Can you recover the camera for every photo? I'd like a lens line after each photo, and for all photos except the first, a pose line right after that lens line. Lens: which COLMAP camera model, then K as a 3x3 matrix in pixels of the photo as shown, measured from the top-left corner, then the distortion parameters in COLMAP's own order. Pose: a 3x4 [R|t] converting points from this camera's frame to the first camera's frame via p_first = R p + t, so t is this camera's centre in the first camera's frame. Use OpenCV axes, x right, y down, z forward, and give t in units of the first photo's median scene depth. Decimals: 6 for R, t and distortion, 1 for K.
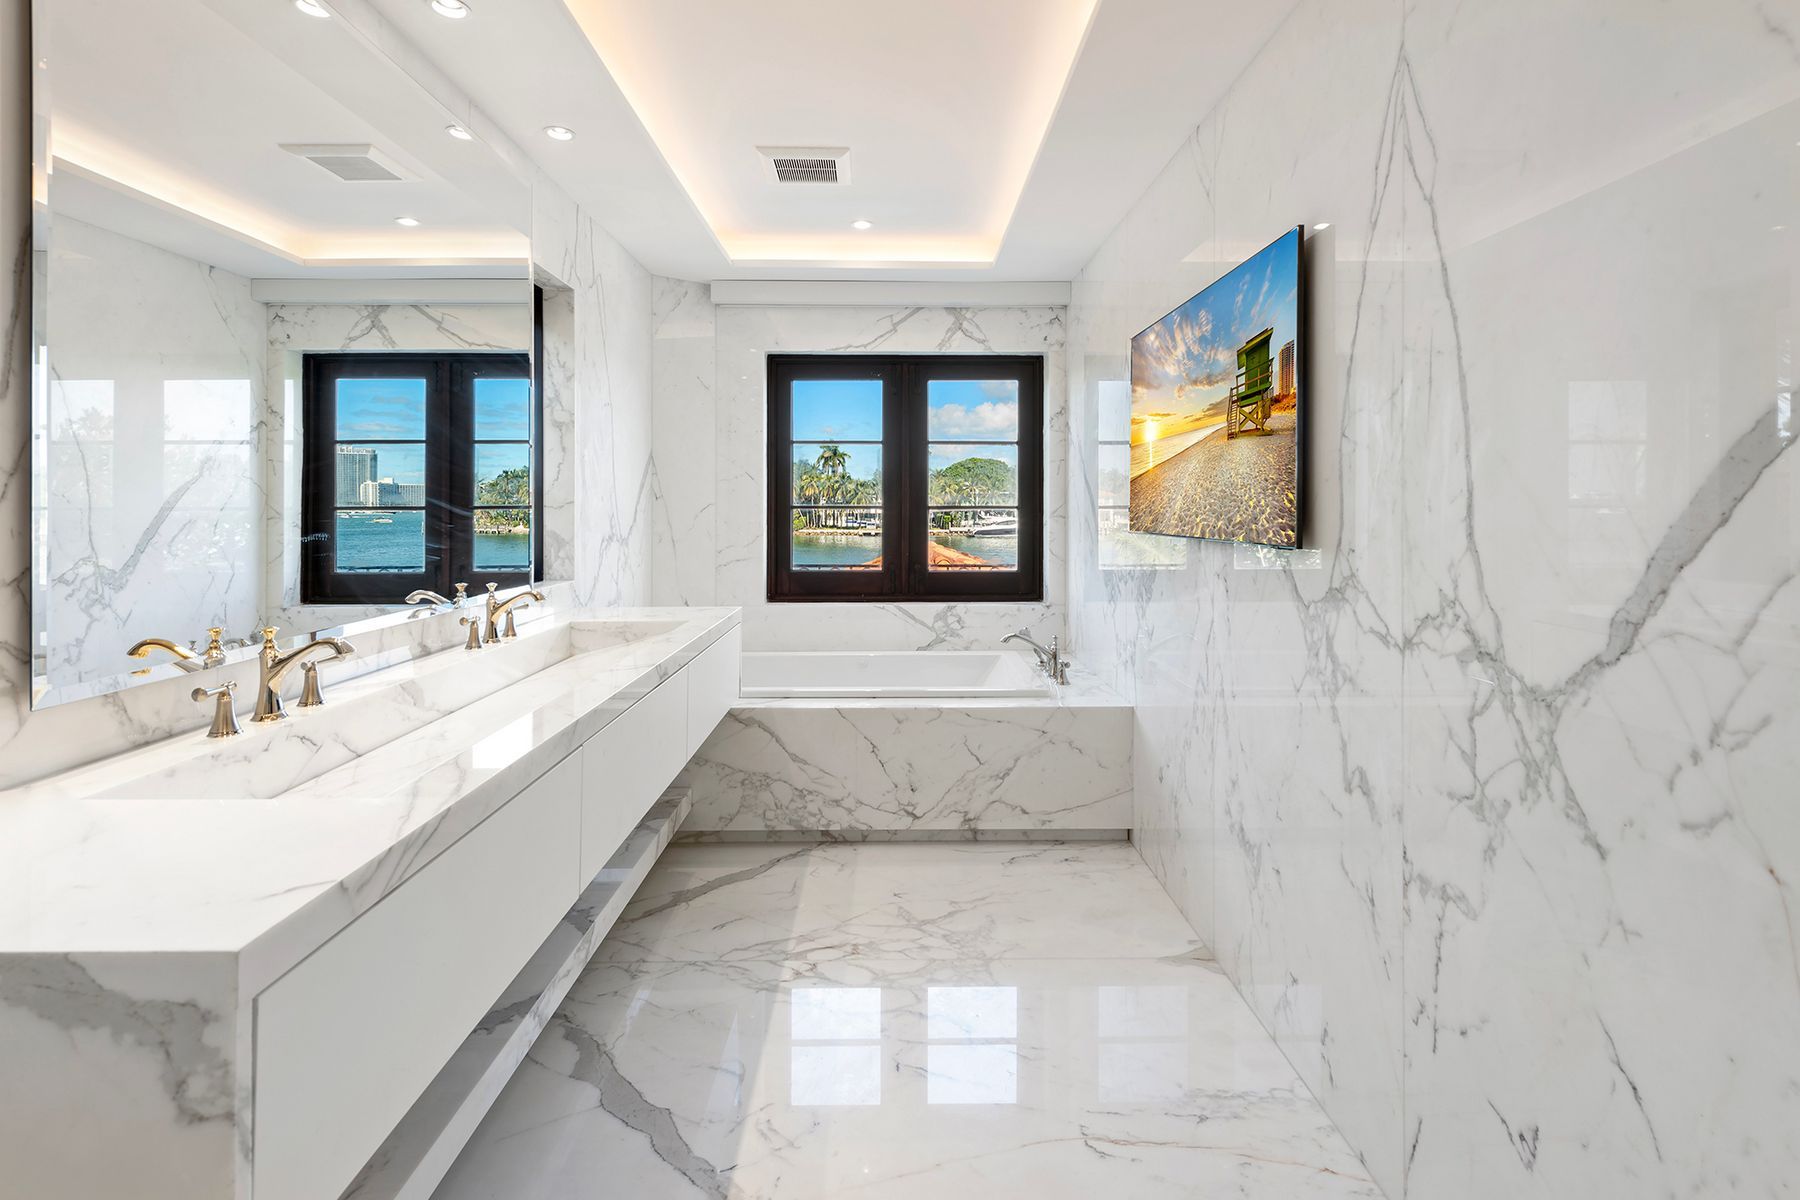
lens RADIAL K [[862.2, 0, 889.0], [0, 862.2, 499.5], [0, 0, 1]] dist [0.013051, -0.003698]
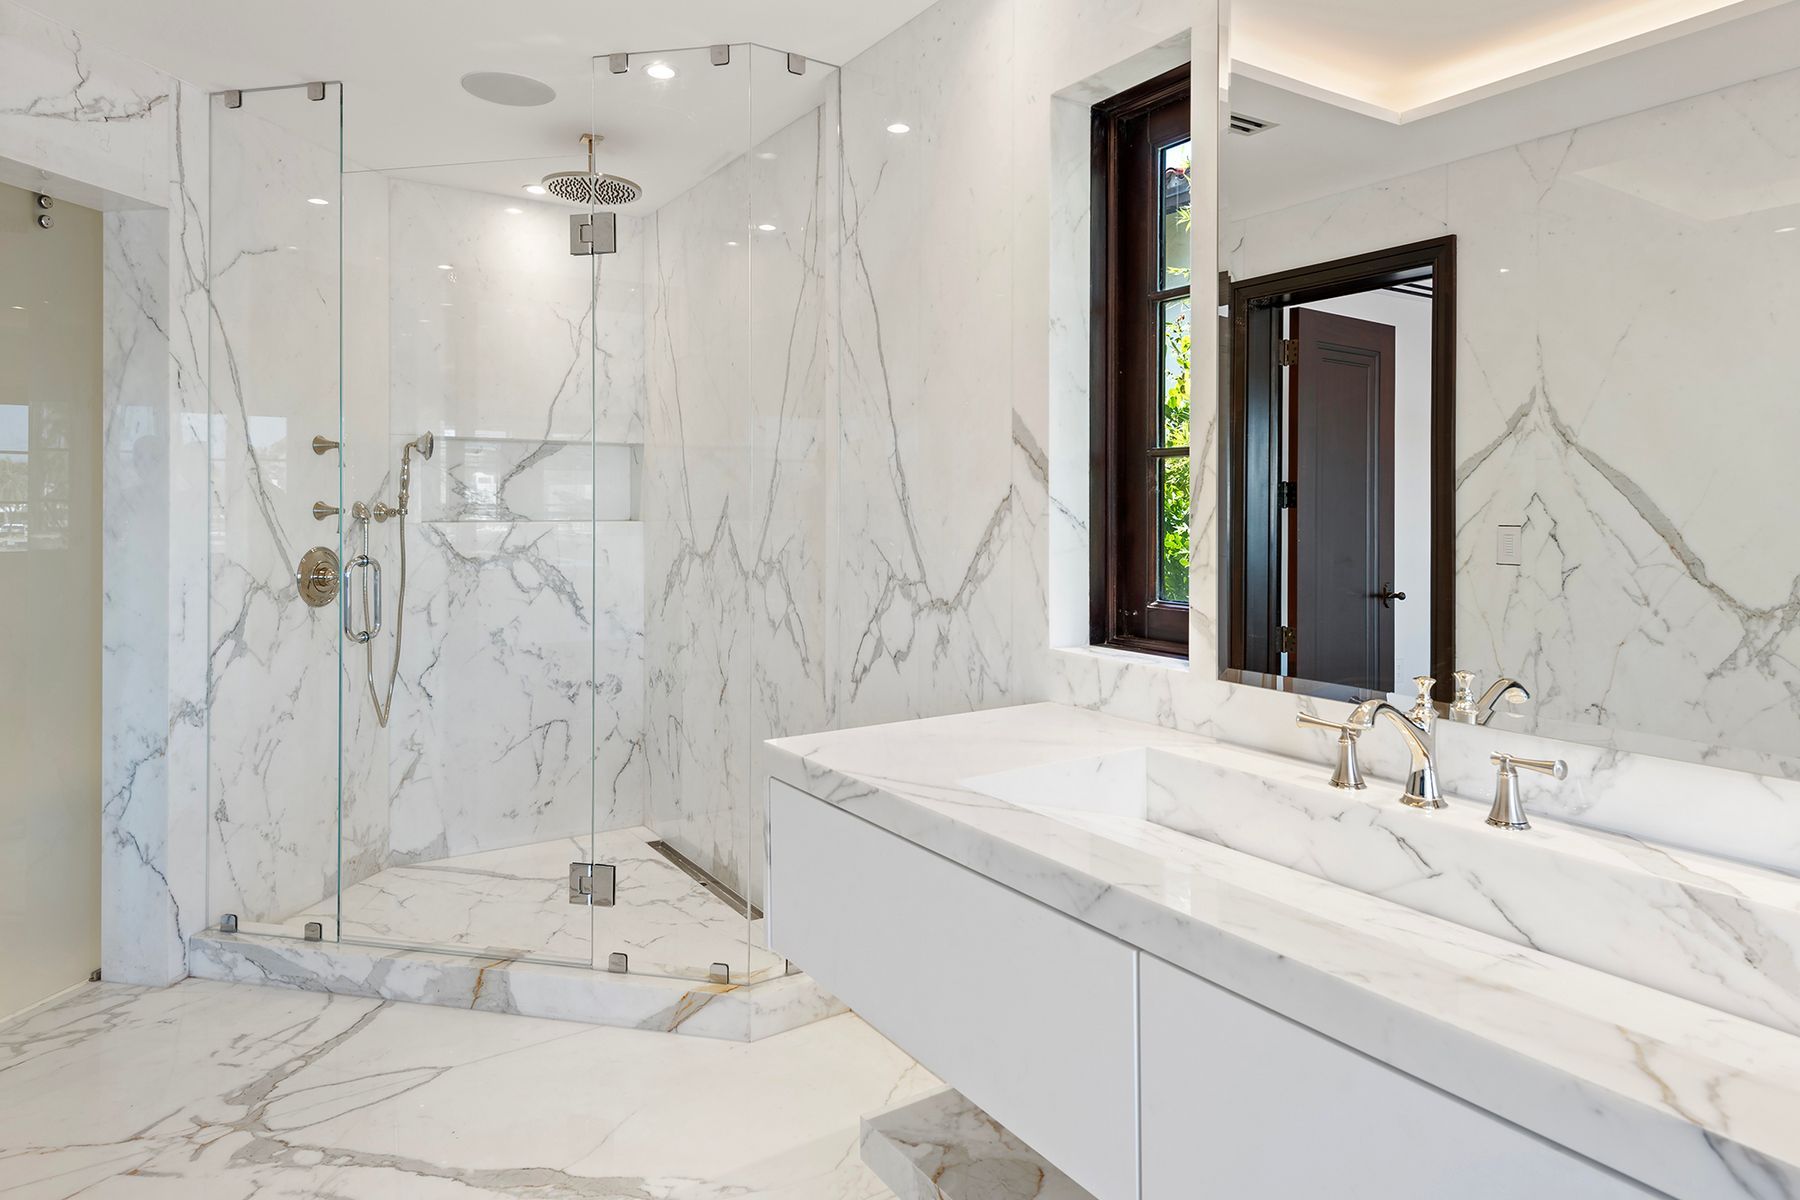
lens RADIAL K [[1066.2, 0, 902.6], [0, 1066.2, 504.2], [0, 0, 1]] dist [0.026733, -0.003226]
pose [[-0.832365, -0.002589, -0.554221, 0.069897], [0.003182, 0.999950, -0.009451, 0.005056], [0.554218, -0.009630, -0.832316, 0.736203]]
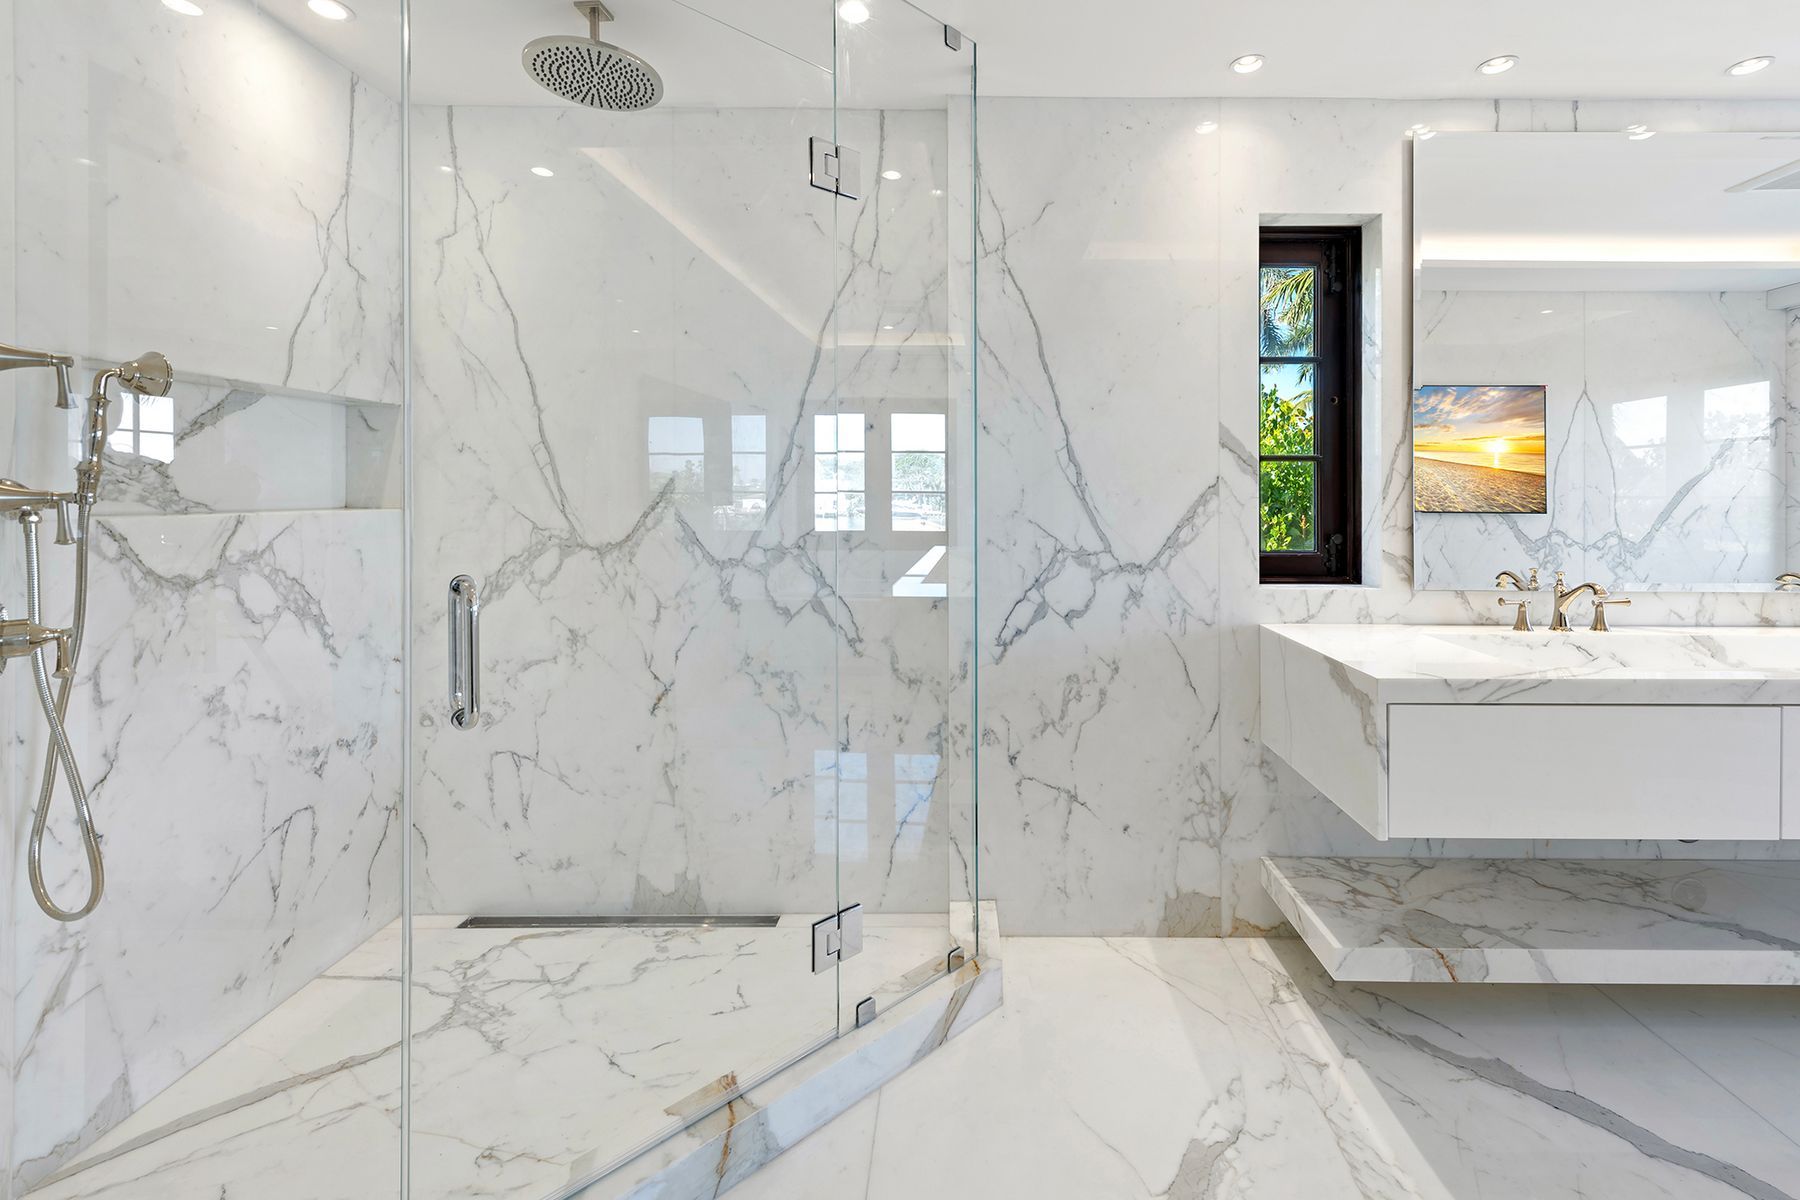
lens RADIAL K [[747.7, 0, 978.3], [0, 747.7, 489.8], [0, 0, 1]] dist [0.015688, -0.003494]
pose [[0.006705, -0.004352, -0.999968, 0.311037], [0.004531, 0.999980, -0.004322, 0.000410], [0.999967, -0.004502, 0.006724, -0.027094]]
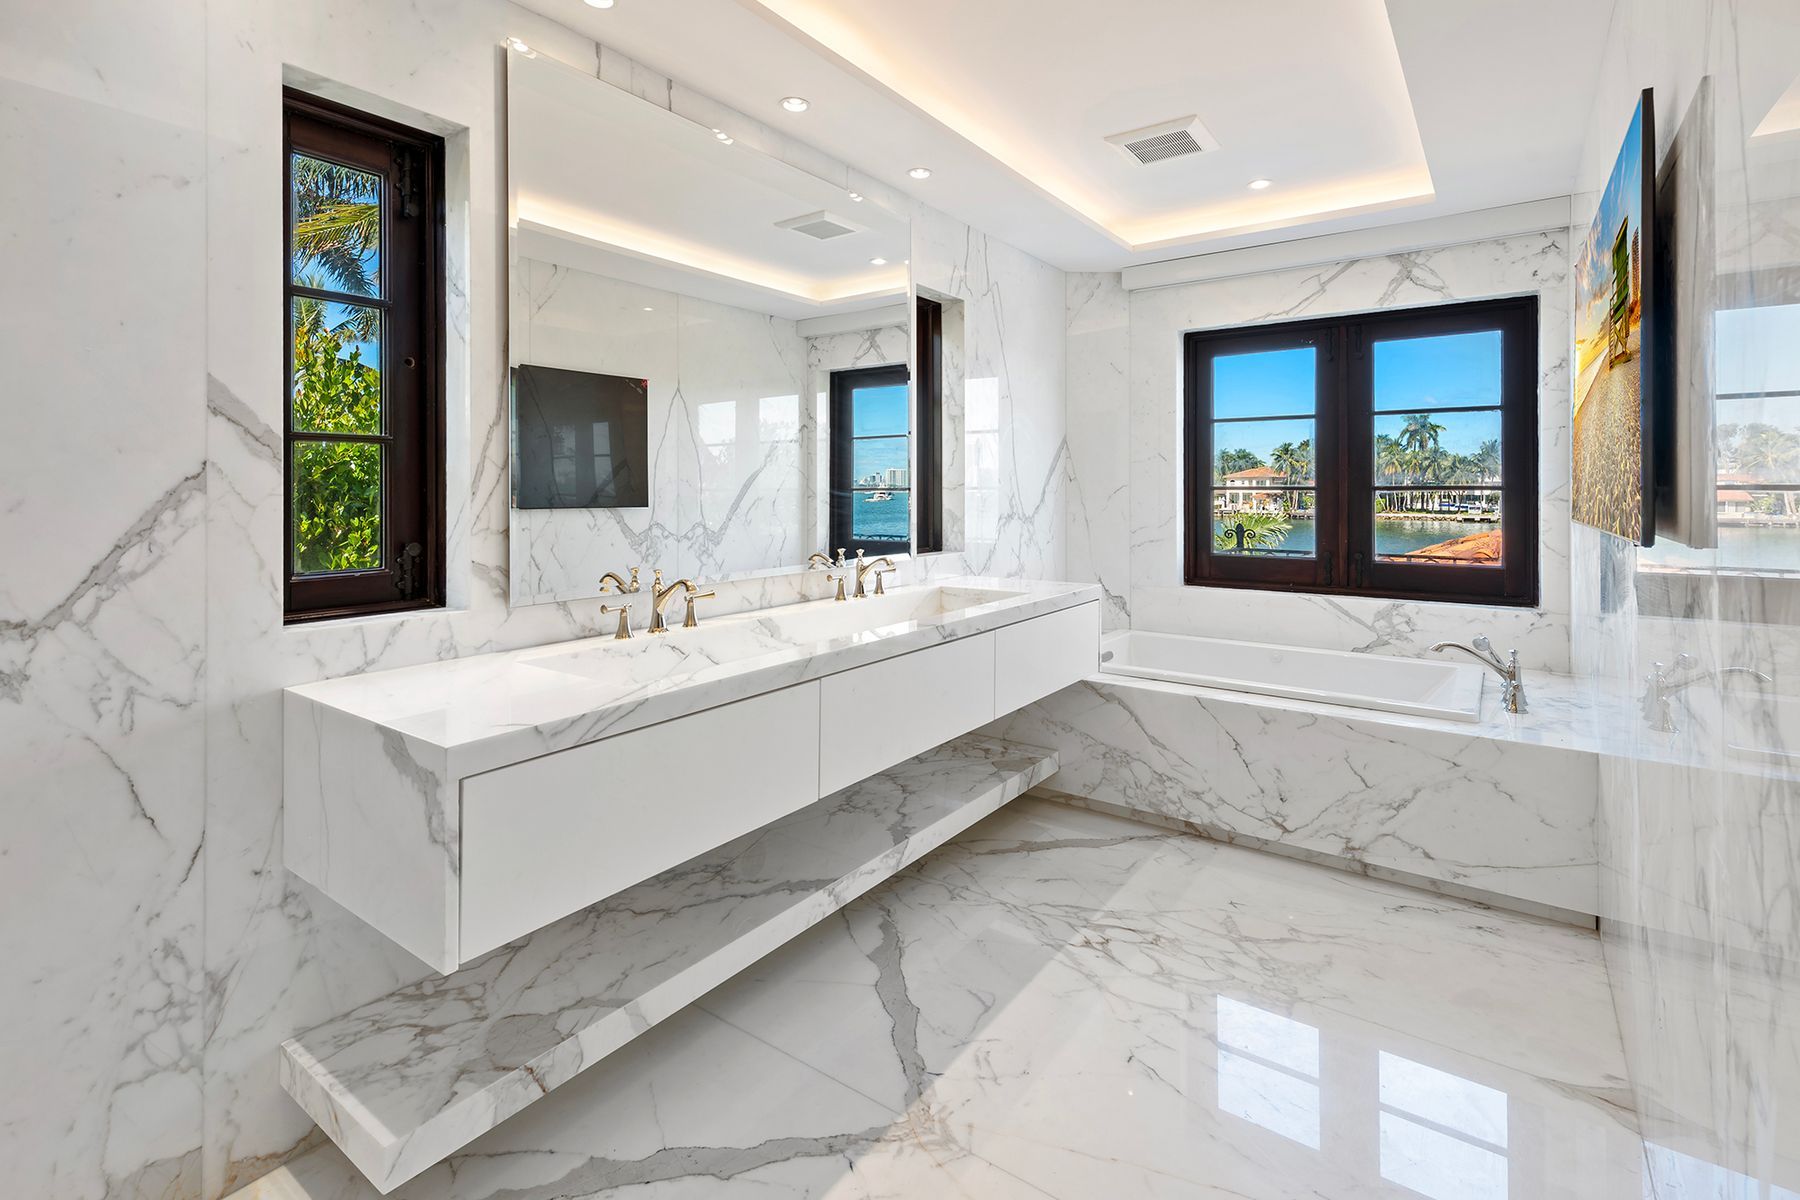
lens RADIAL K [[835.8, 0, 892.4], [0, 835.8, 480.0], [0, 0, 1]] dist [0.017041, -0.005315]
pose [[0.804230, -0.006837, -0.594279, 0.222383], [0.006186, 0.999976, -0.003134, 0.000478], [0.594286, -0.001156, 0.804253, 0.044702]]
